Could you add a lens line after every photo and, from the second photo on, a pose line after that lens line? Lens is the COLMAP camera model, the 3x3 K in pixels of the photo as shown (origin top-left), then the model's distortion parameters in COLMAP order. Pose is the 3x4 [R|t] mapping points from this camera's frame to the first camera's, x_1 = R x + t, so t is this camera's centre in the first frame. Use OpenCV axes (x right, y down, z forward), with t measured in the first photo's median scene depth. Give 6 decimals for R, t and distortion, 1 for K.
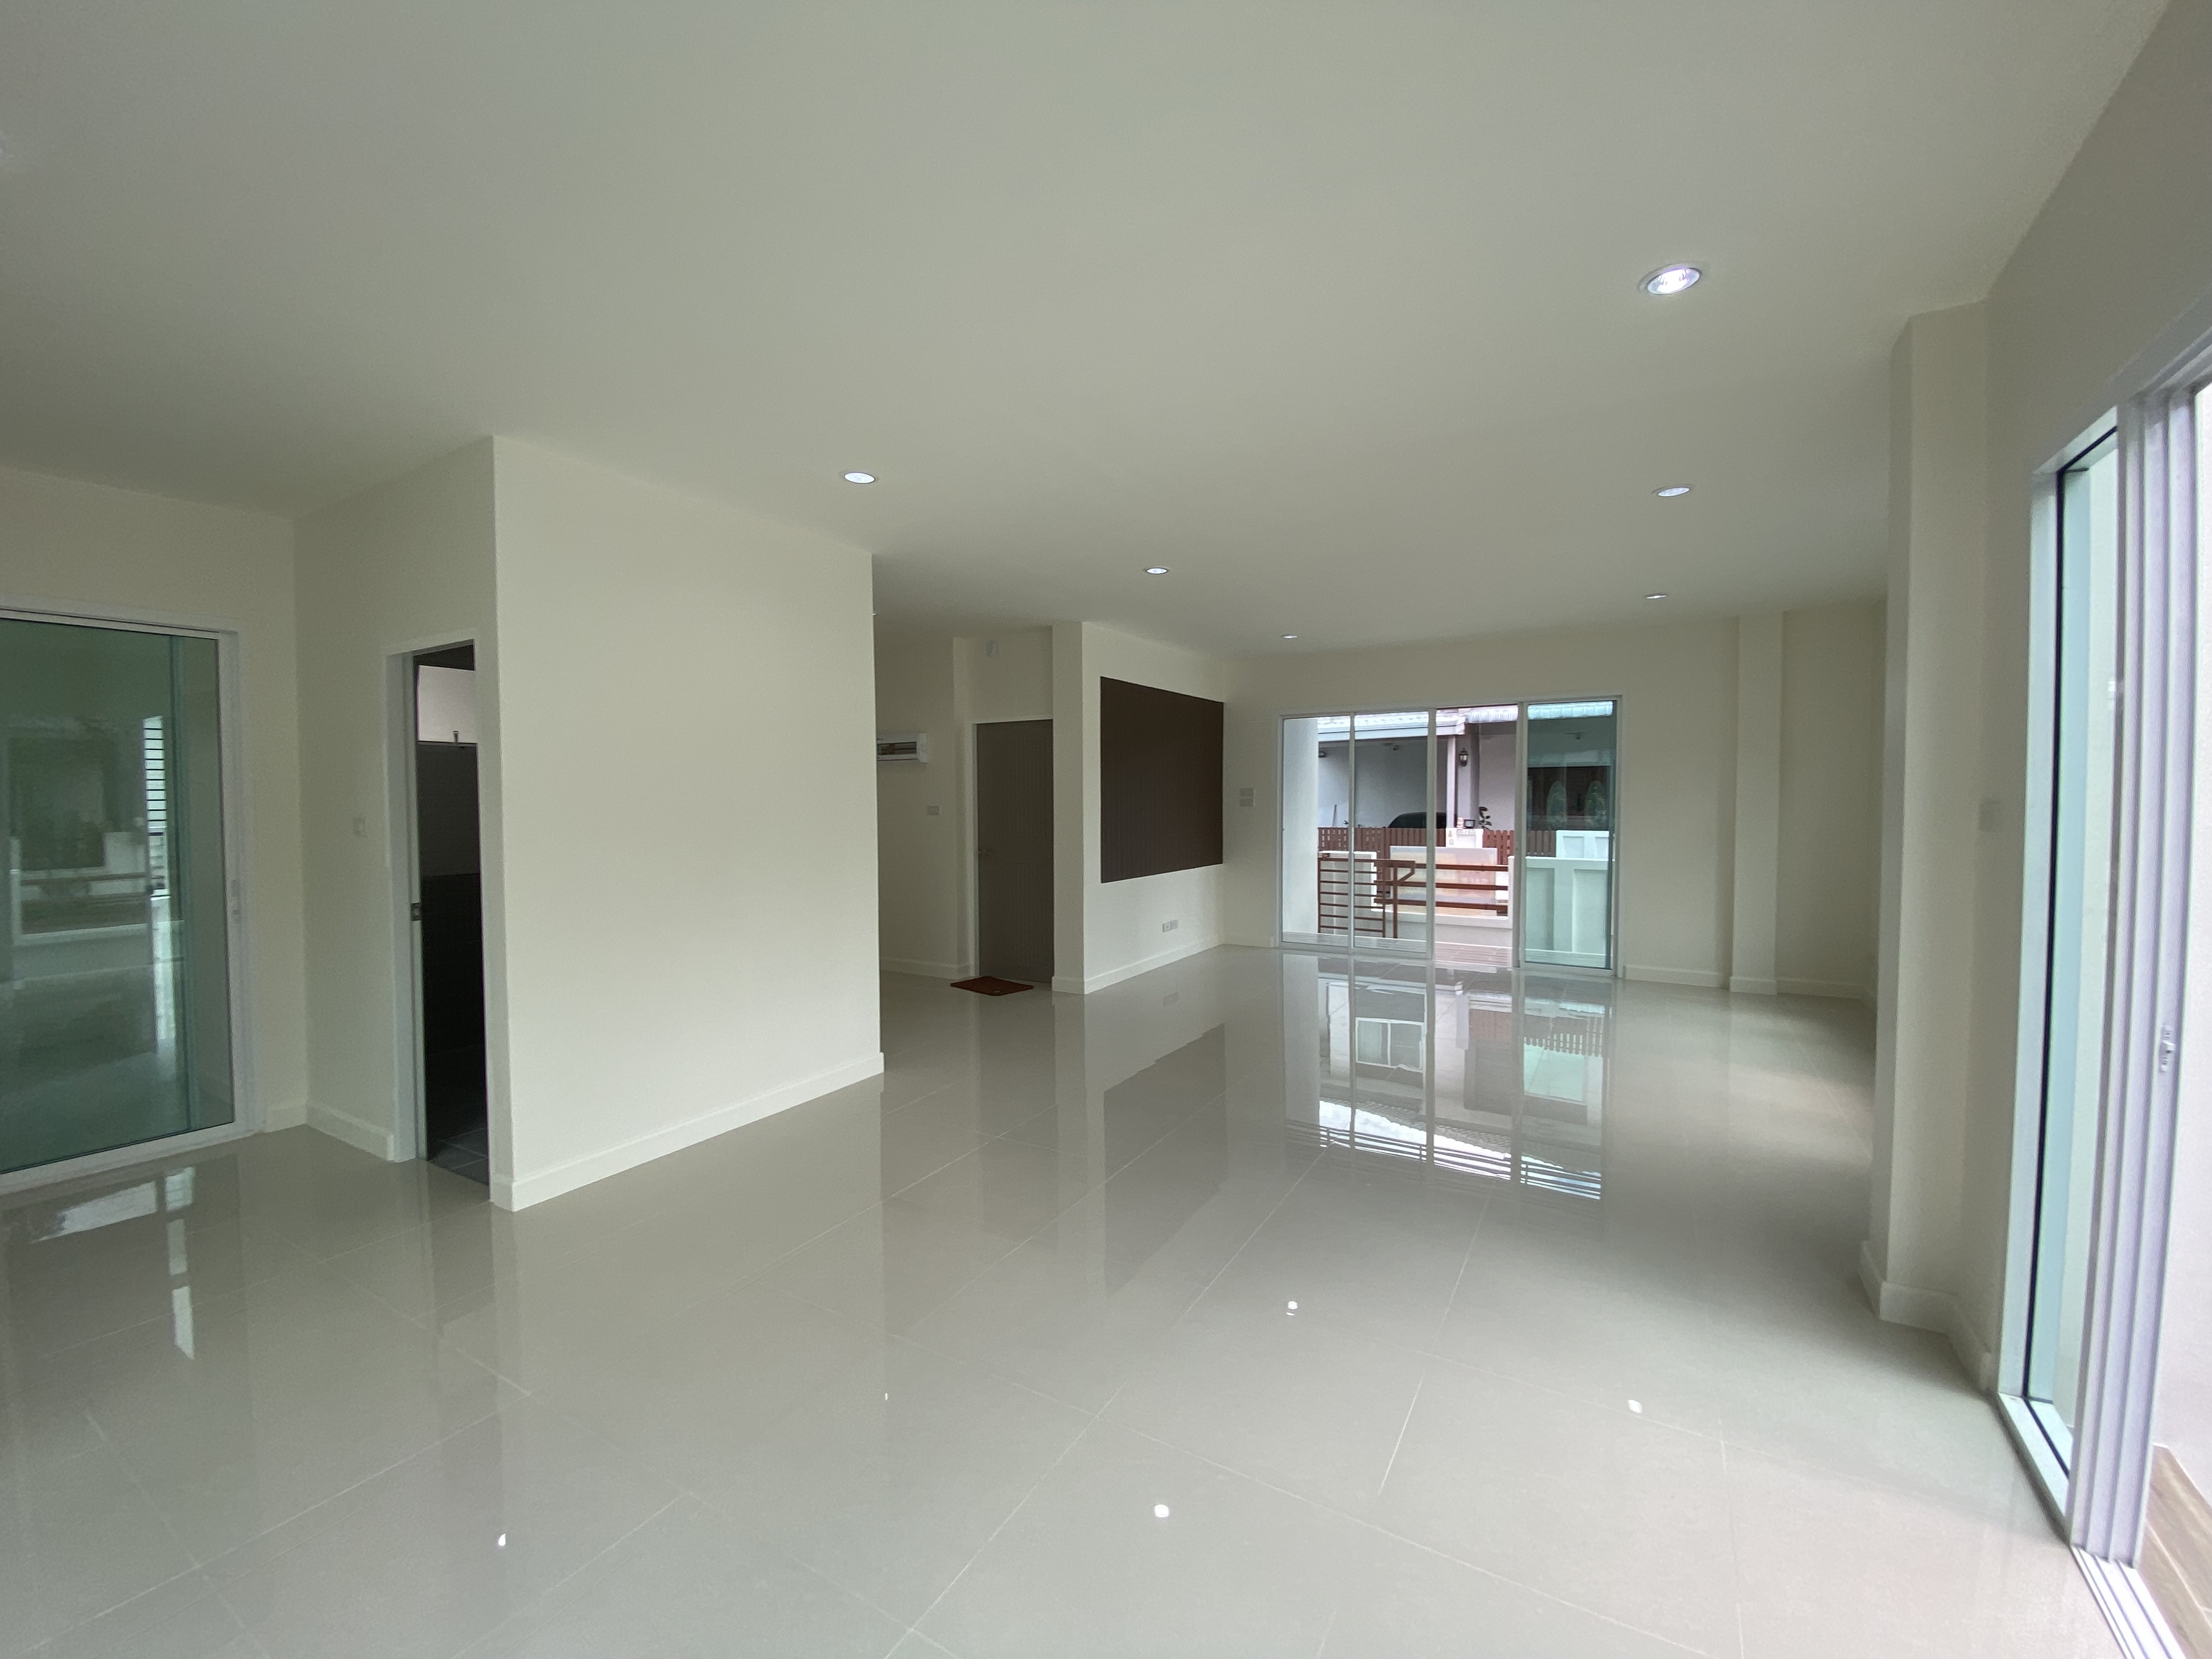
lens RADIAL K [[904.0, 0, 1106.0], [0, 904.0, 829.5], [0, 0, 1]] dist [-0.014124, -0.000554]
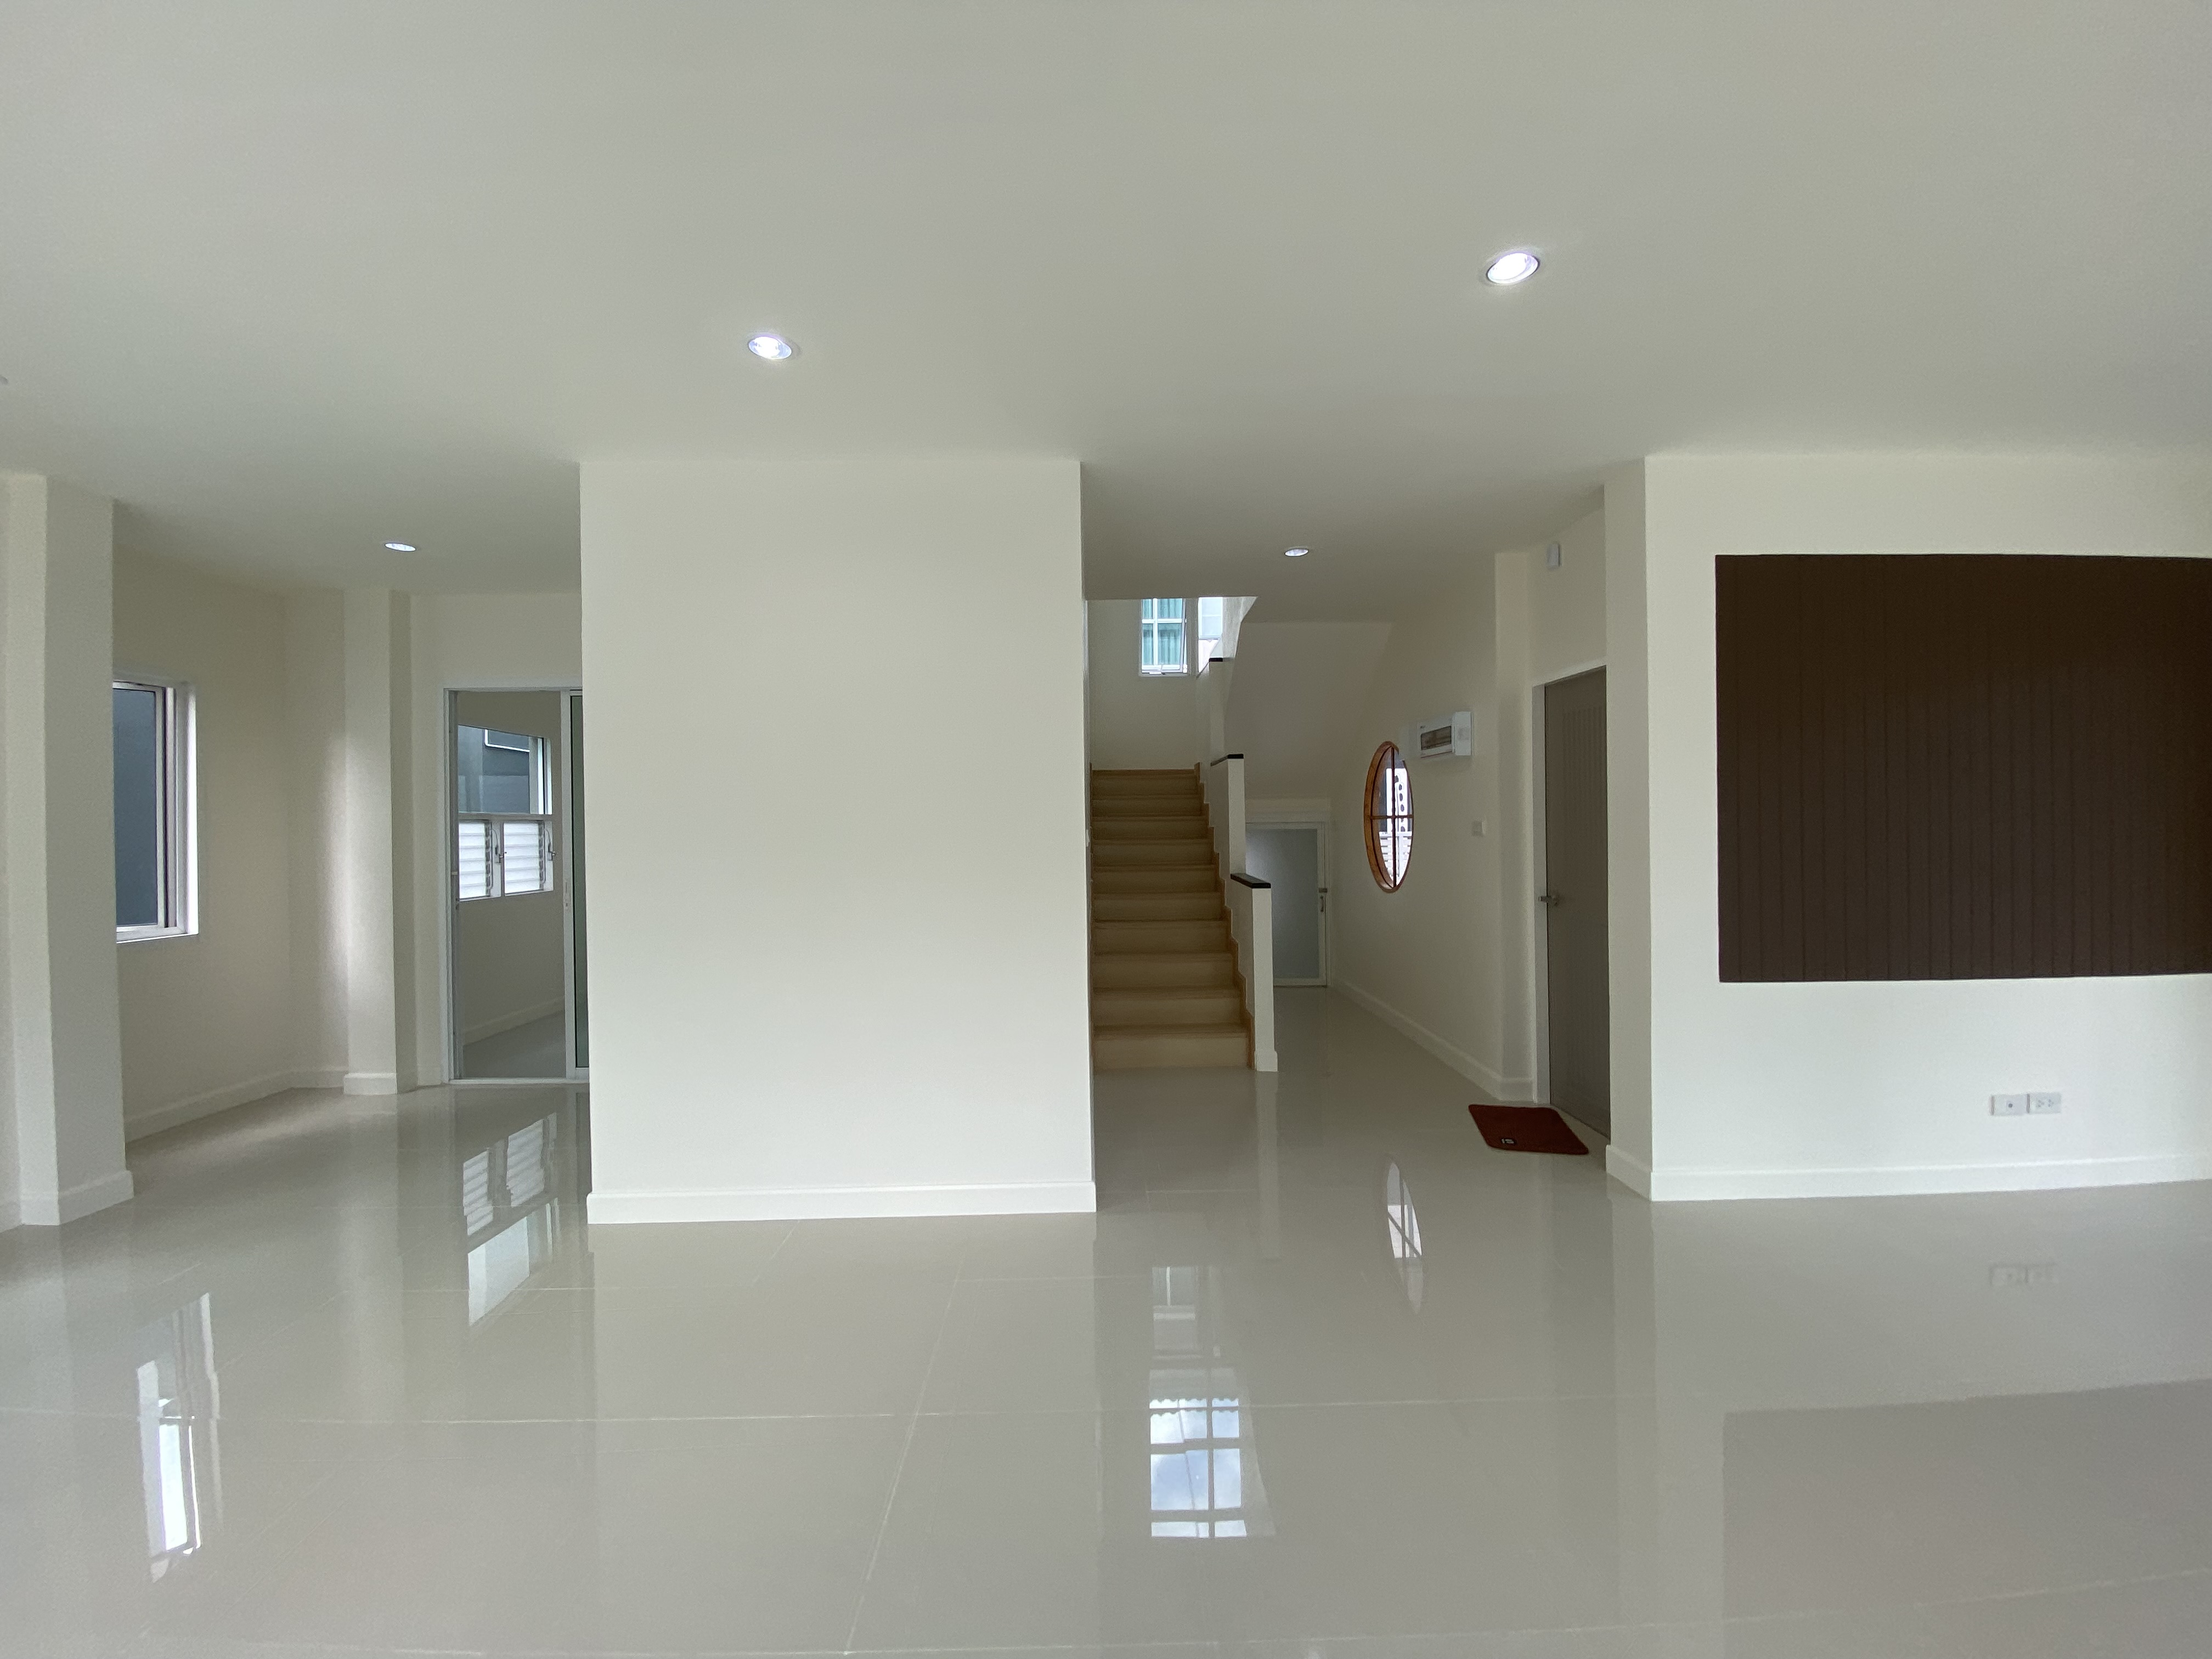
lens RADIAL K [[904.0, 0, 1106.0], [0, 904.0, 829.5], [0, 0, 1]] dist [-0.014124, -0.000554]
pose [[0.517487, 0.011521, -0.855614, 0.106511], [-0.030773, 0.999513, -0.005153, -0.004523], [0.855138, 0.028996, 0.517589, 0.208634]]
